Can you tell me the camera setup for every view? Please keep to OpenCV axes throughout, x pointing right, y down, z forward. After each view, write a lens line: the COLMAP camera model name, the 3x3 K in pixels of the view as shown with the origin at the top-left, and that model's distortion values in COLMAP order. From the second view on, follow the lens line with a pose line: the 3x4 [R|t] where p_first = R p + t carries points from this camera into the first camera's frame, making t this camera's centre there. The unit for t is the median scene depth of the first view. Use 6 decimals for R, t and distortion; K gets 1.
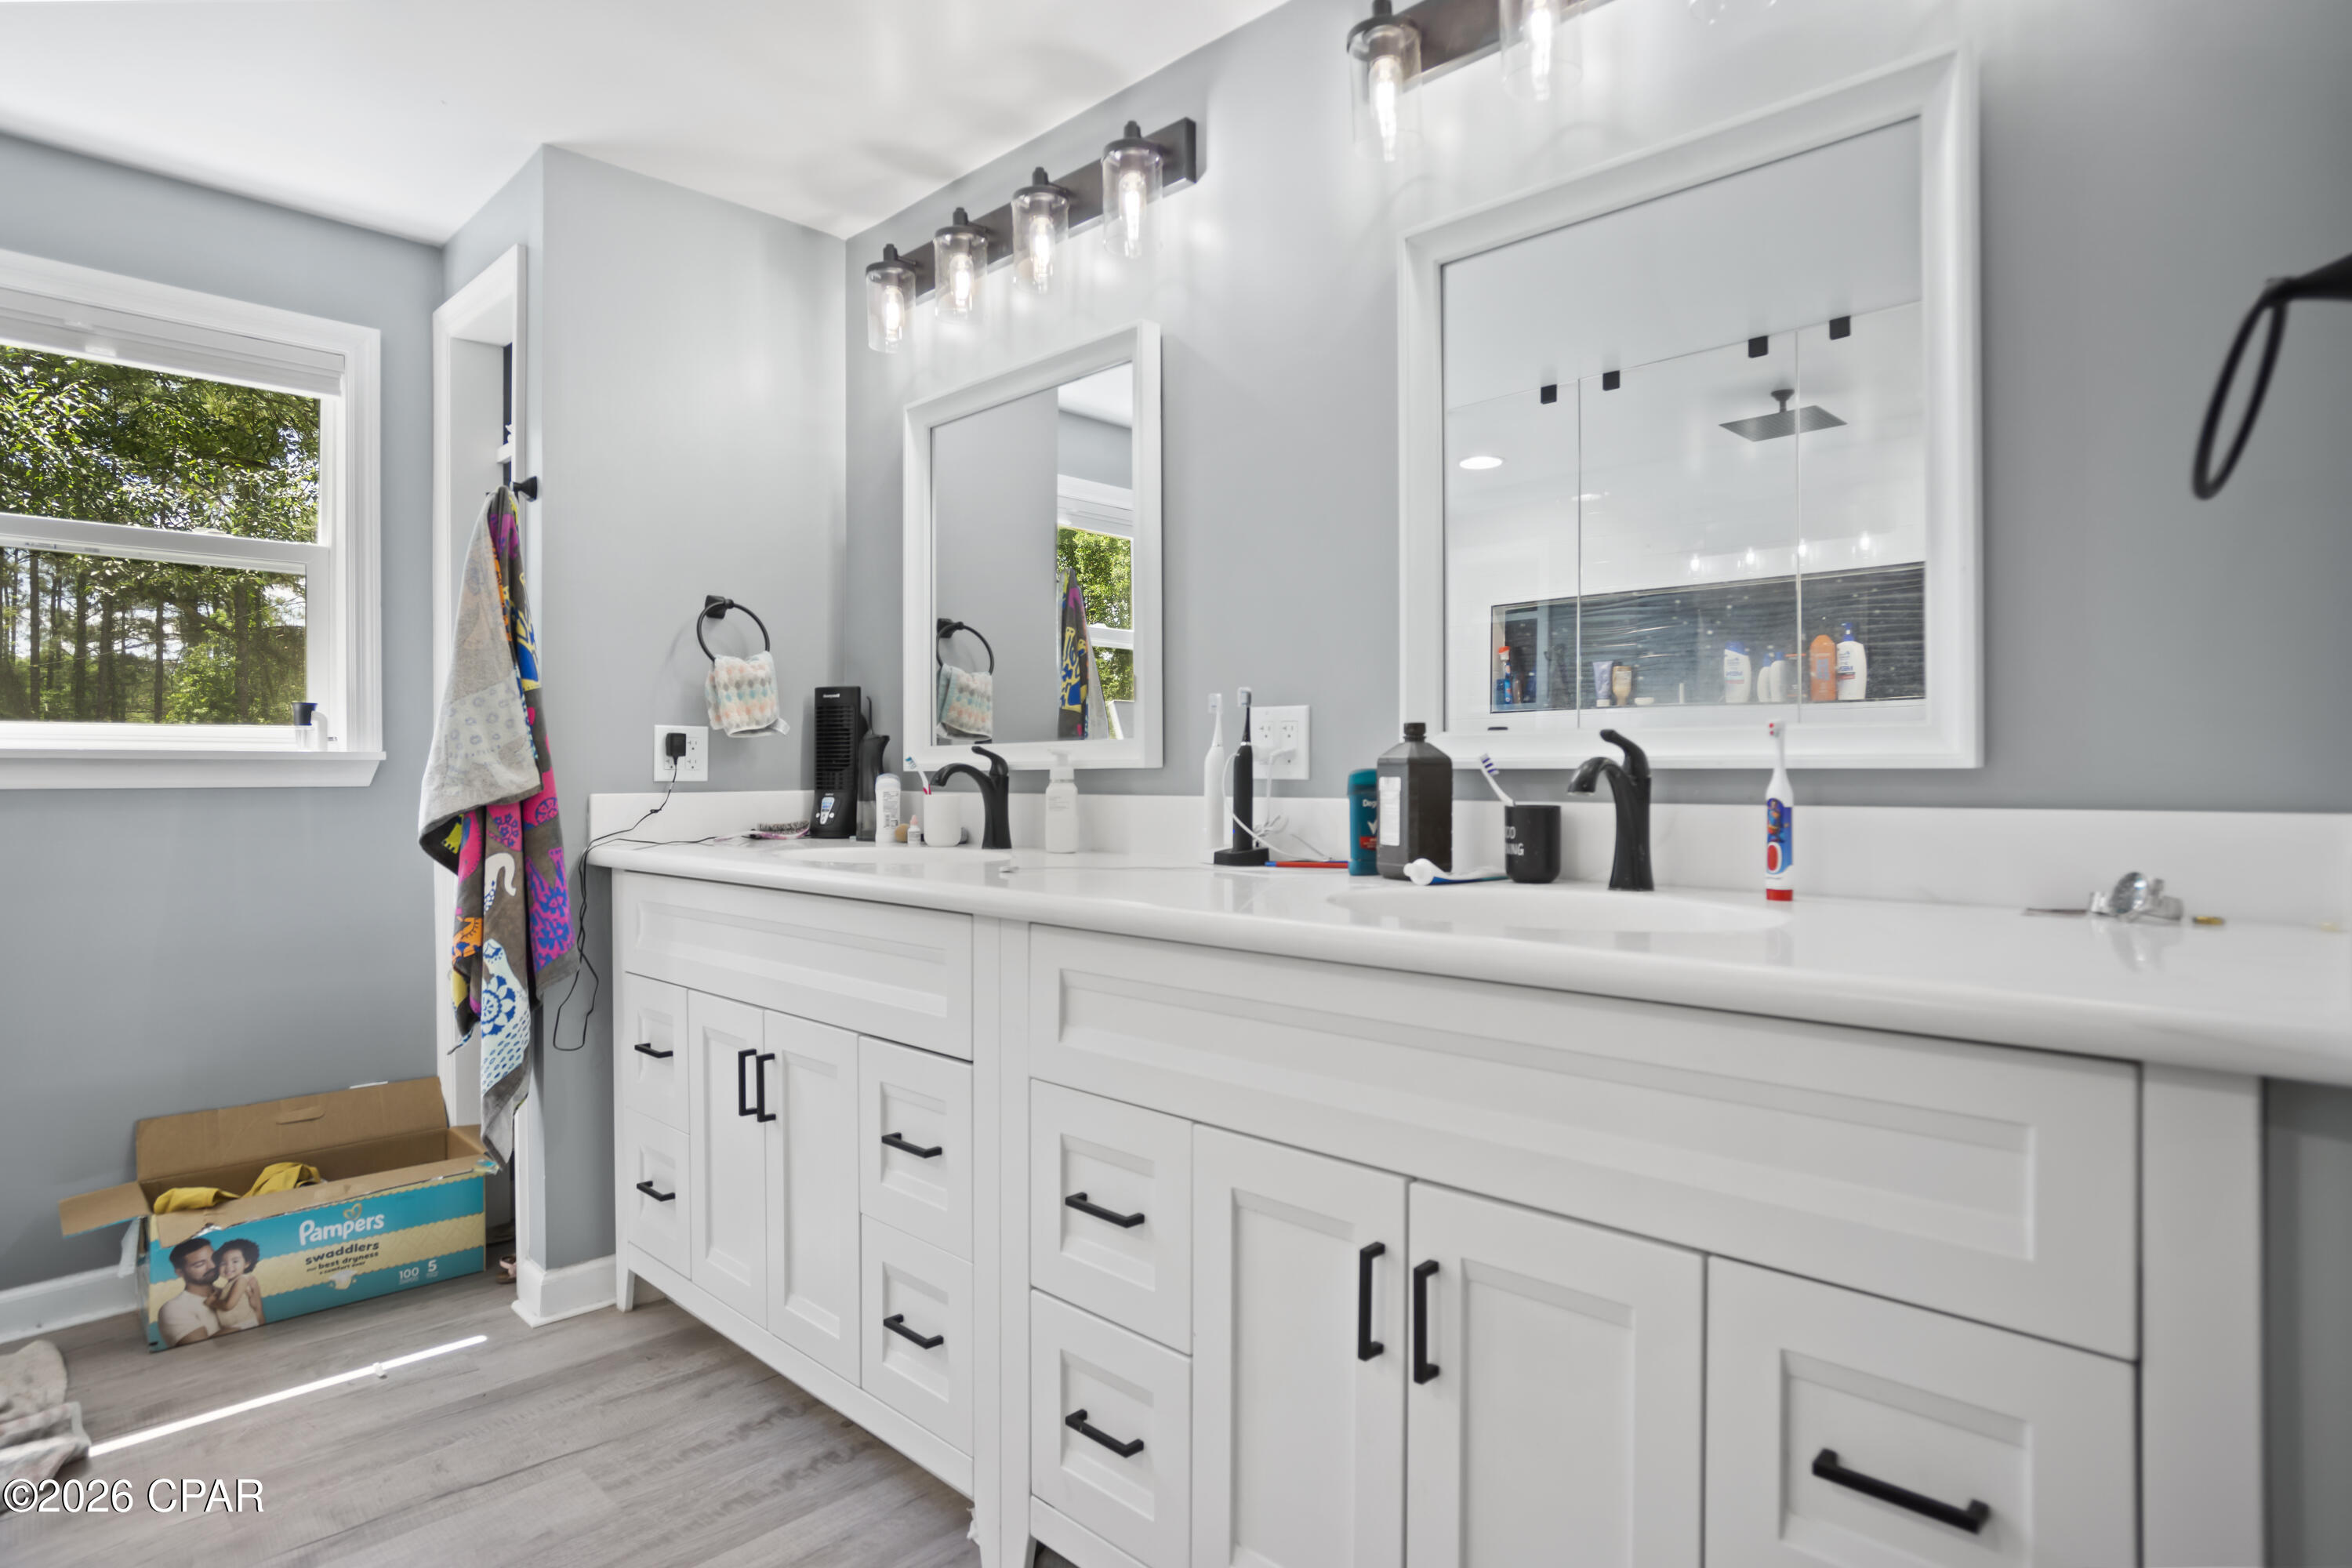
lens RADIAL K [[1270.3, 0, 1160.0], [0, 1270.3, 770.3], [0, 0, 1]] dist [-0.060262, 0.040645]
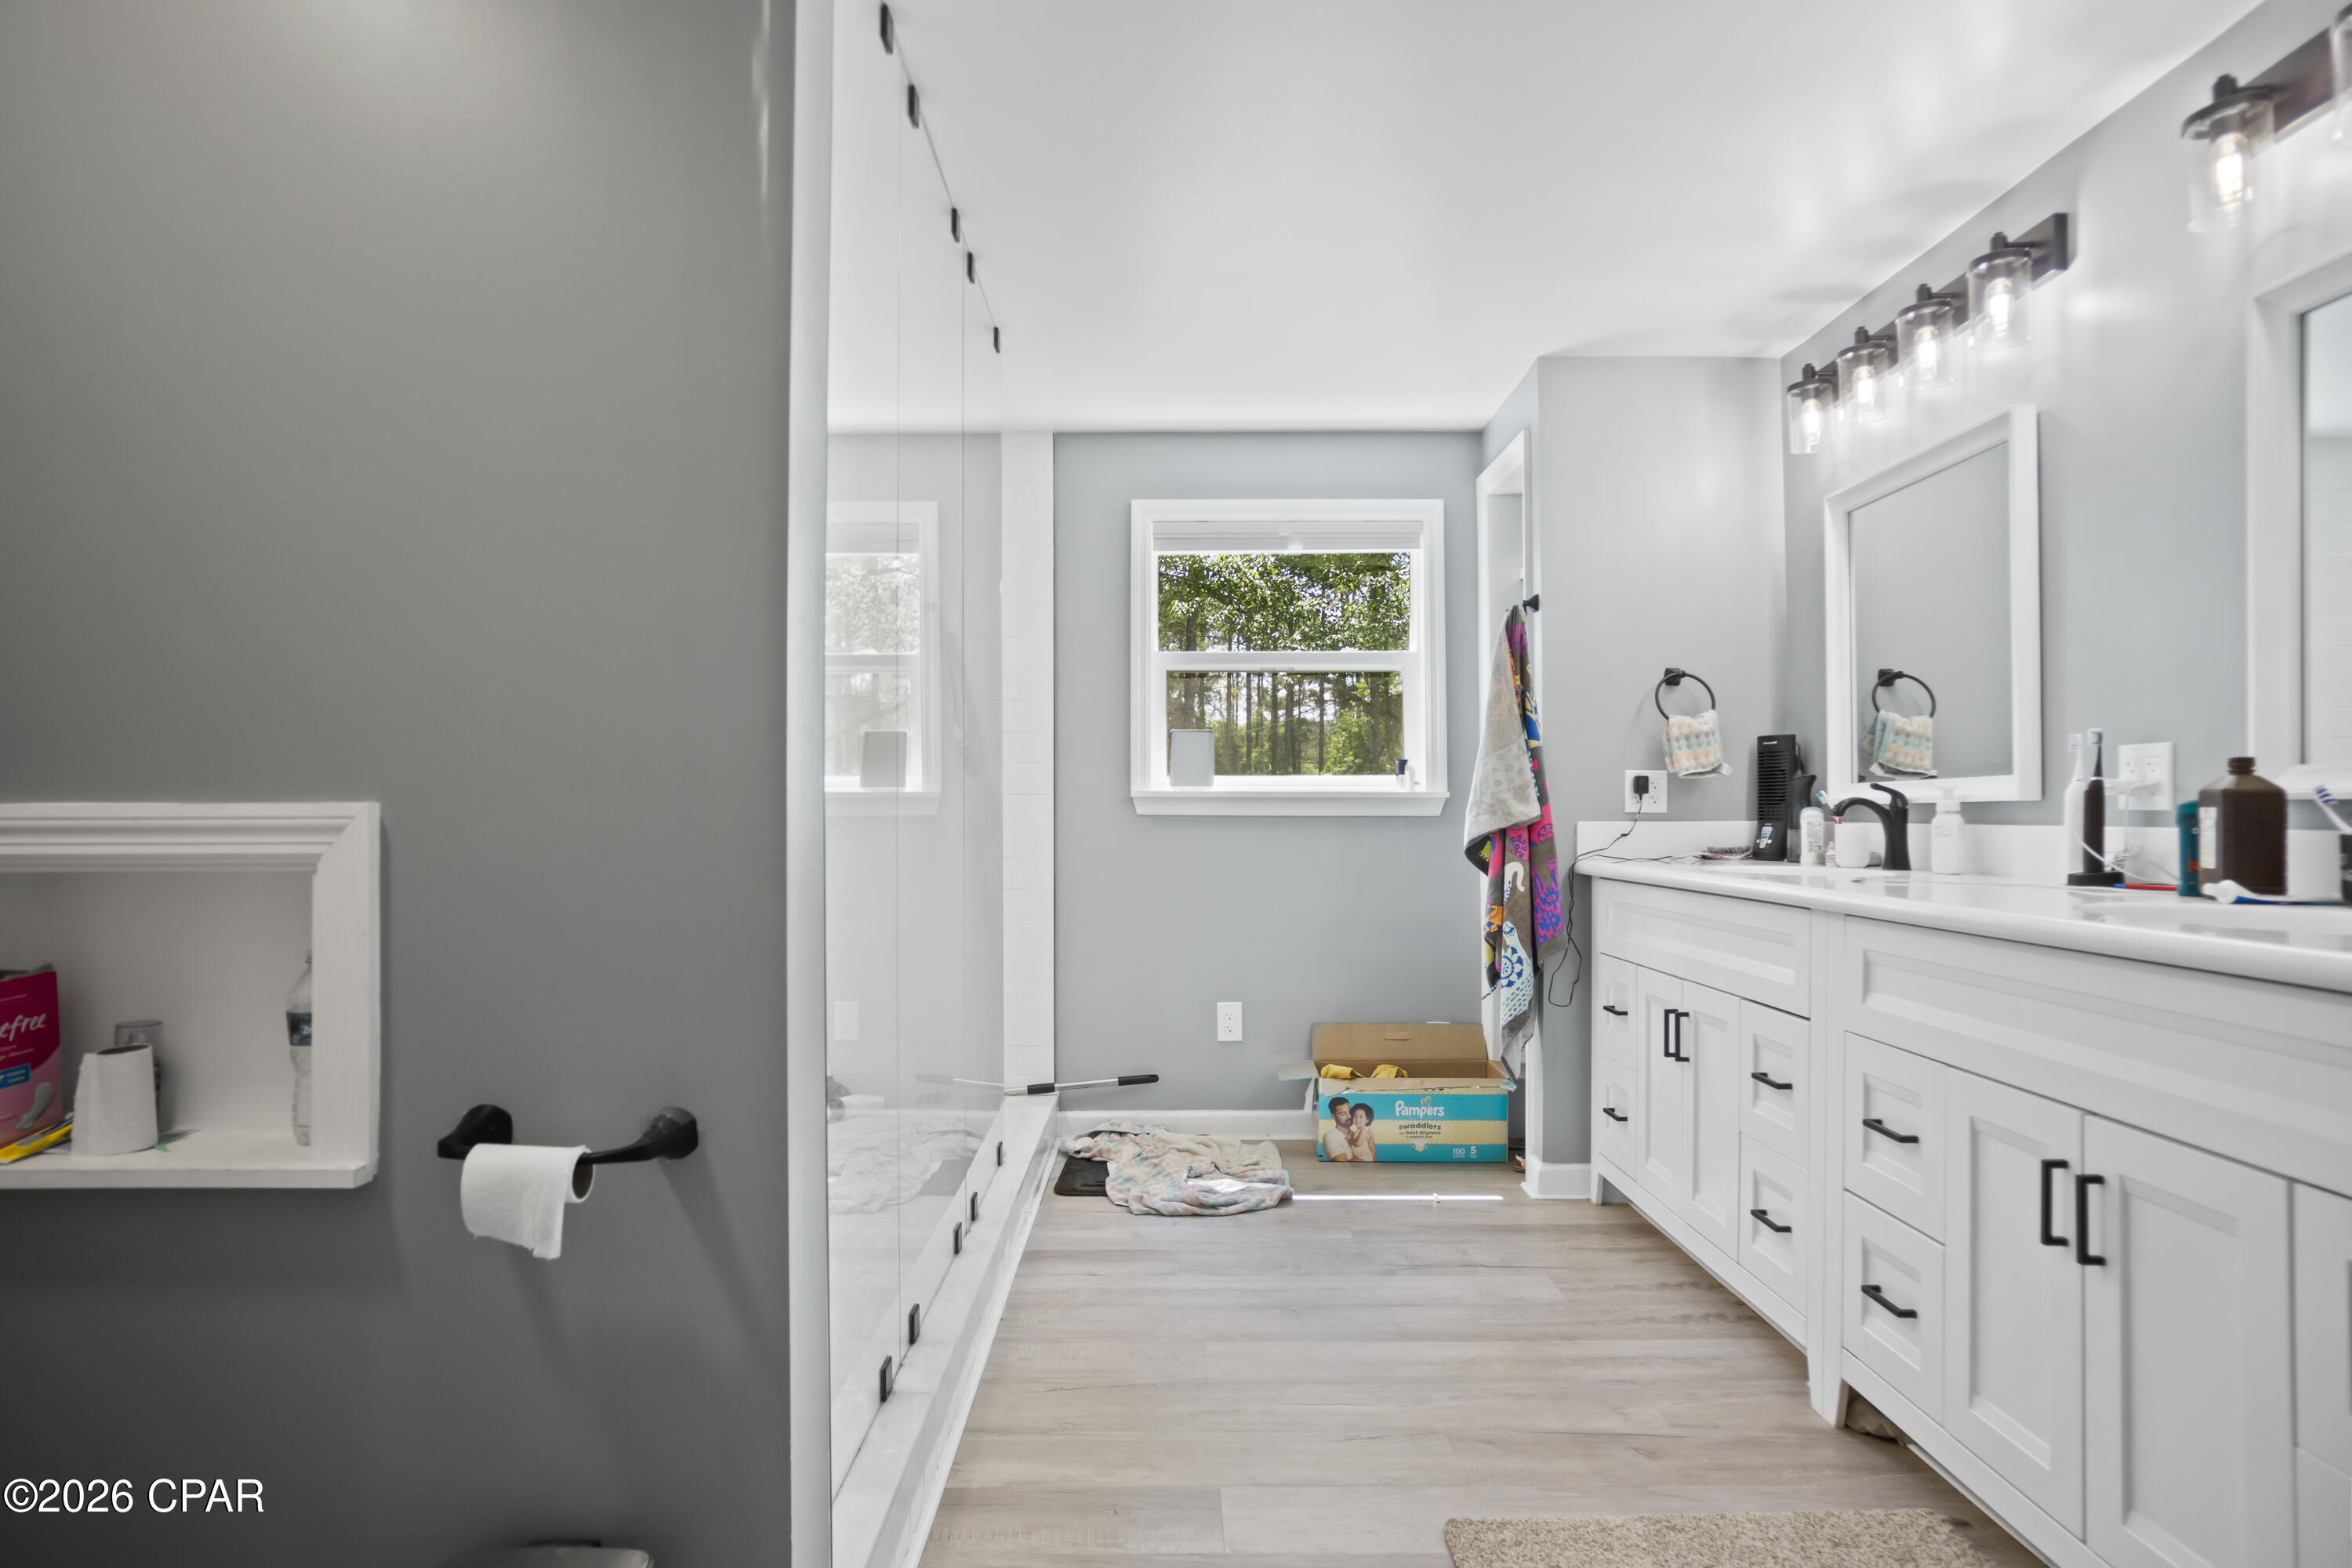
lens RADIAL K [[1270.3, 0, 1160.0], [0, 1270.3, 770.3], [0, 0, 1]] dist [-0.060262, 0.040645]
pose [[0.693289, -0.019764, -0.720388, 0.233659], [-0.002743, 0.999544, -0.030062, 0.005904], [0.720654, 0.022818, 0.692919, -0.294061]]
